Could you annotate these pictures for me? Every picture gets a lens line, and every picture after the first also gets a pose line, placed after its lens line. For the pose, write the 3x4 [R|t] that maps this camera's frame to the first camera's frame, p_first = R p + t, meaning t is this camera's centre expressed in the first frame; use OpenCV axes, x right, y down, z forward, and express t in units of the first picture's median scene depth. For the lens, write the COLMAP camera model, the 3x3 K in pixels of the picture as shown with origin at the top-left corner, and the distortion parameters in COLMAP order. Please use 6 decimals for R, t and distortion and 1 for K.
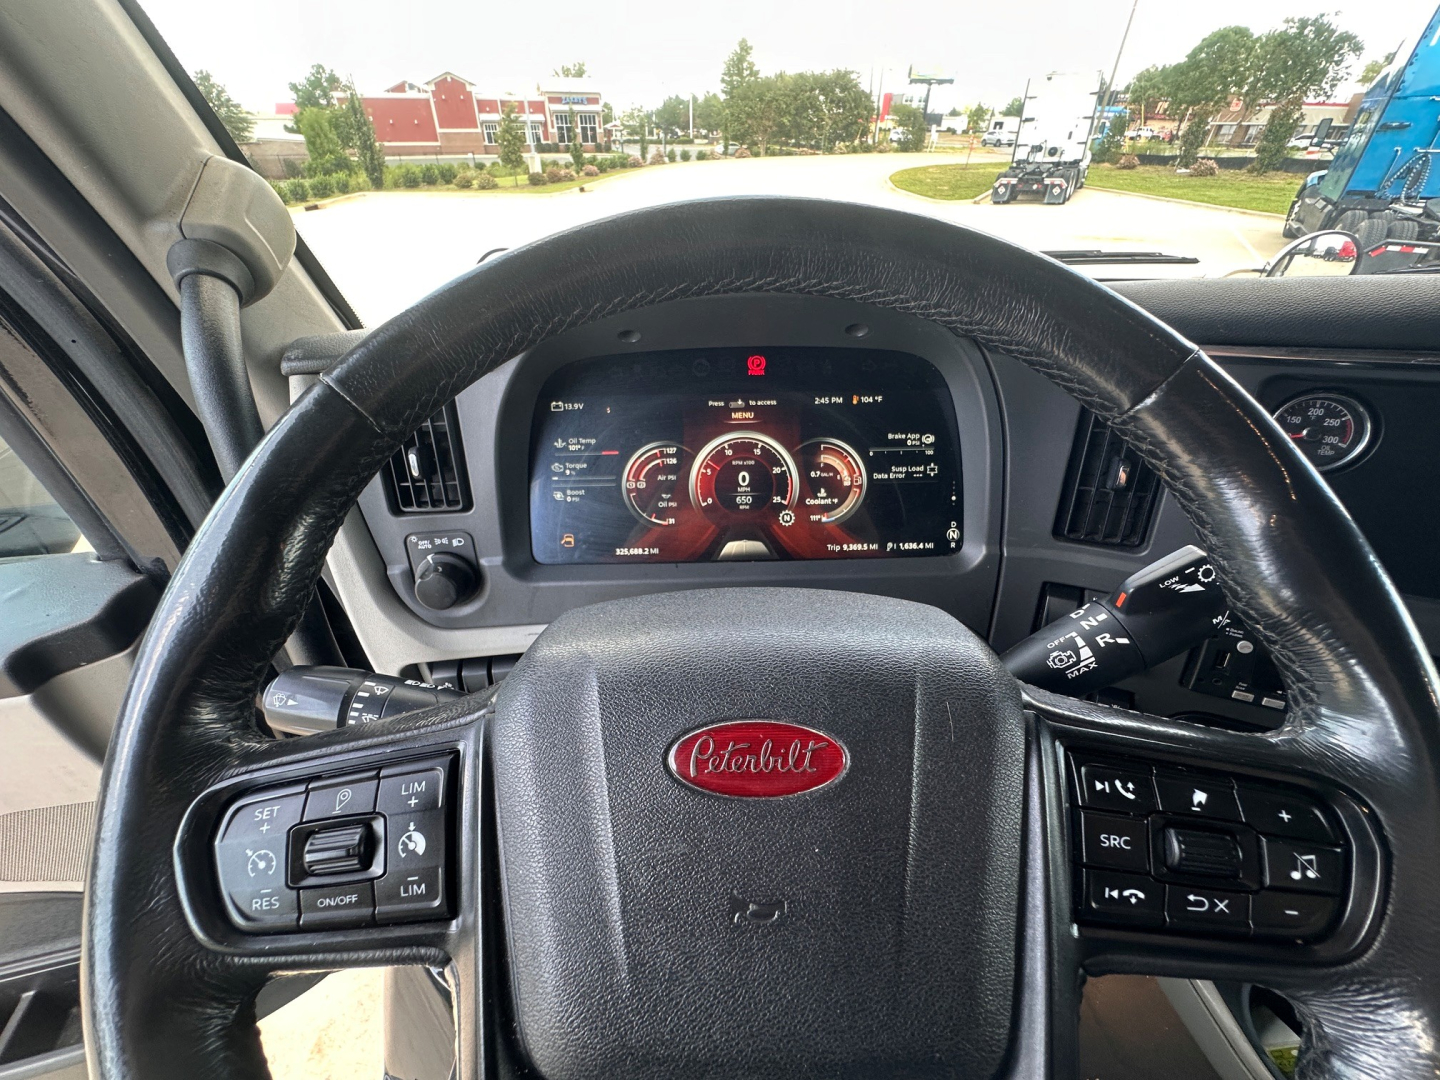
lens RADIAL K [[582.2, 0, 720.0], [0, 582.2, 540.0], [0, 0, 1]] dist [-0.006491, 0.000059]
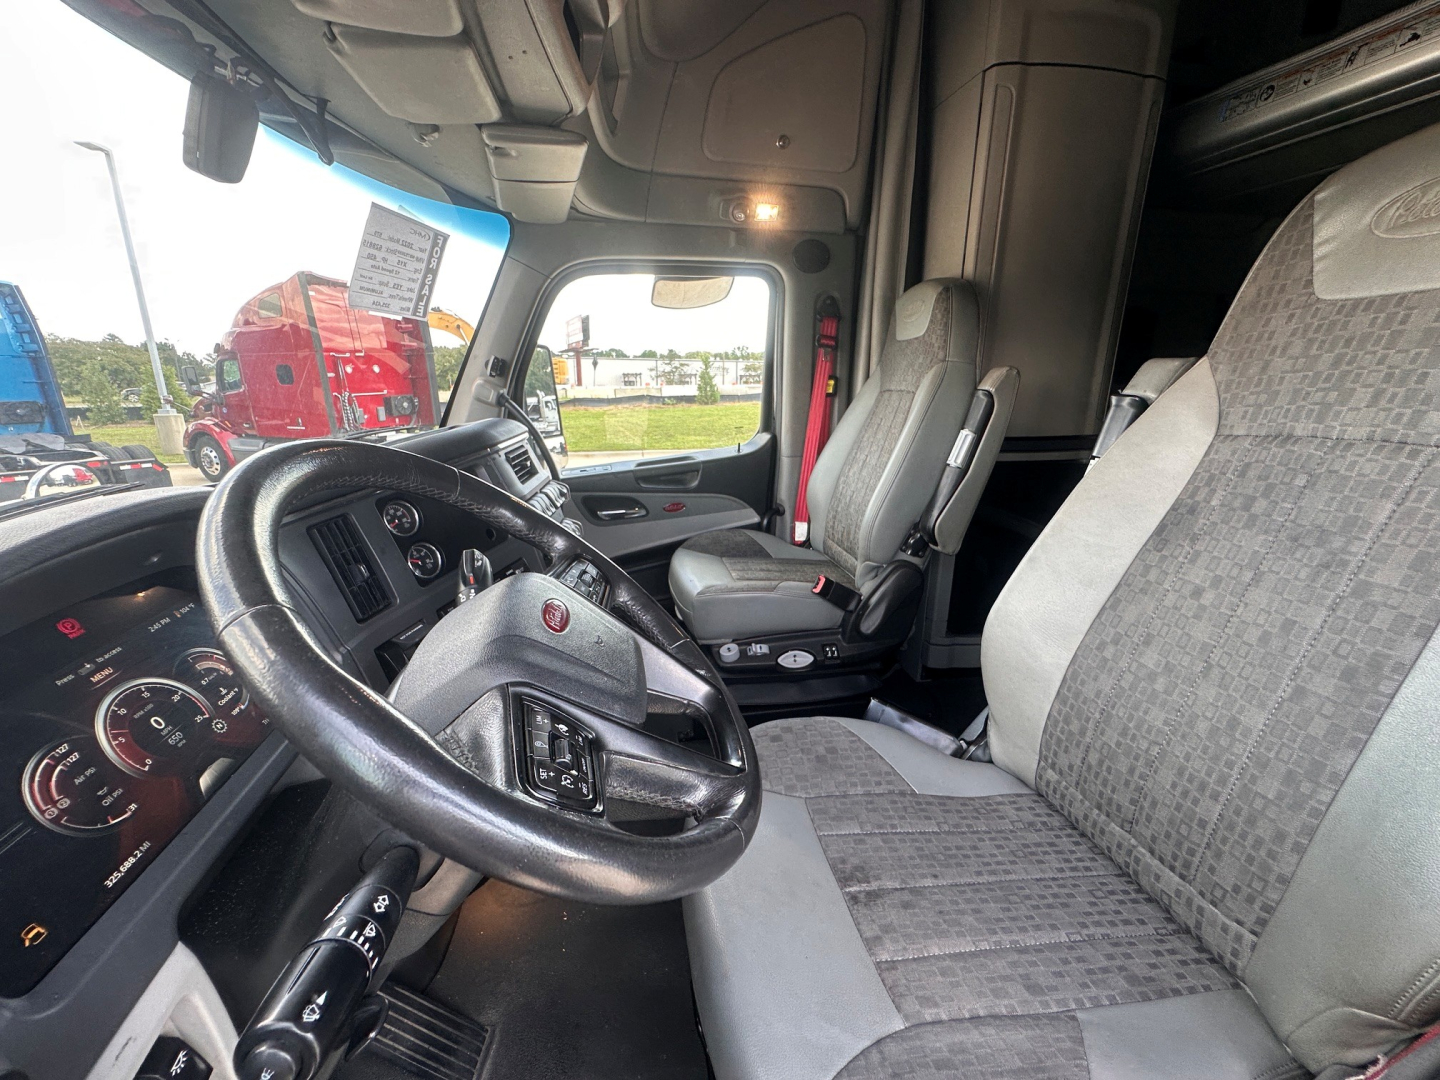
lens RADIAL K [[582.2, 0, 720.0], [0, 582.2, 540.0], [0, 0, 1]] dist [-0.006491, 0.000059]
pose [[-0.167395, -0.265971, 0.949336, -0.925352], [0.570986, 0.758835, 0.313280, -0.103417], [-0.803713, 0.594499, 0.024840, 0.066329]]
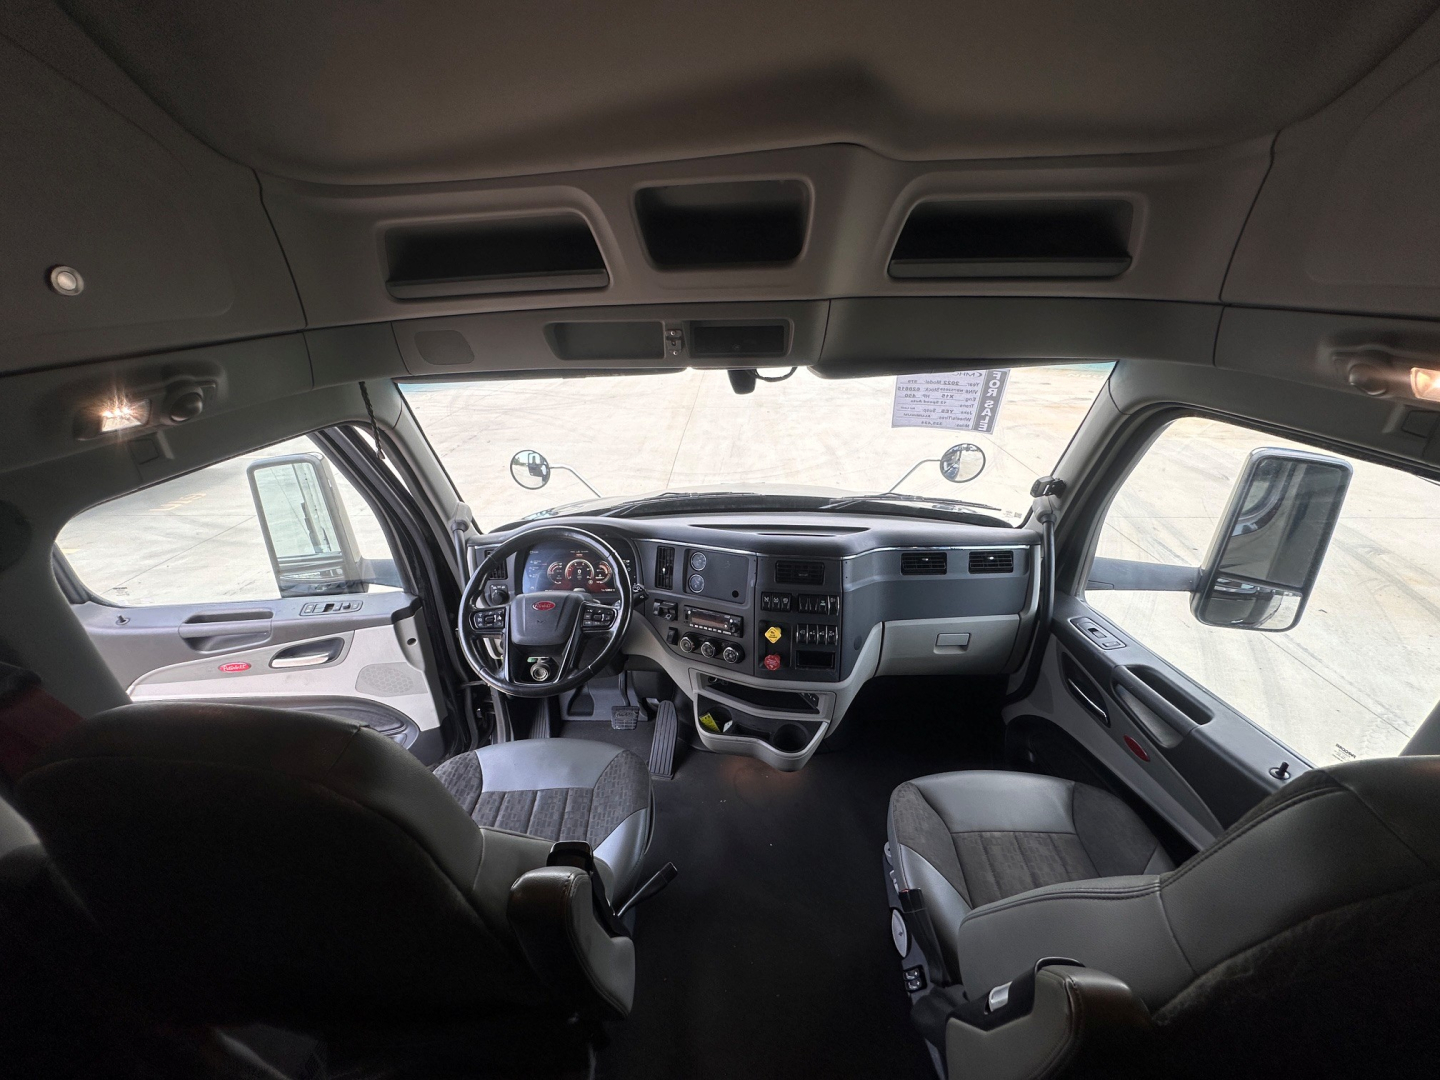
lens RADIAL K [[582.2, 0, 720.0], [0, 582.2, 540.0], [0, 0, 1]] dist [-0.006491, 0.000059]
pose [[0.998923, 0.004236, -0.046206, 1.117180], [-0.011749, 0.986465, -0.163550, 0.297005], [0.044888, 0.163917, 0.985452, -2.682559]]
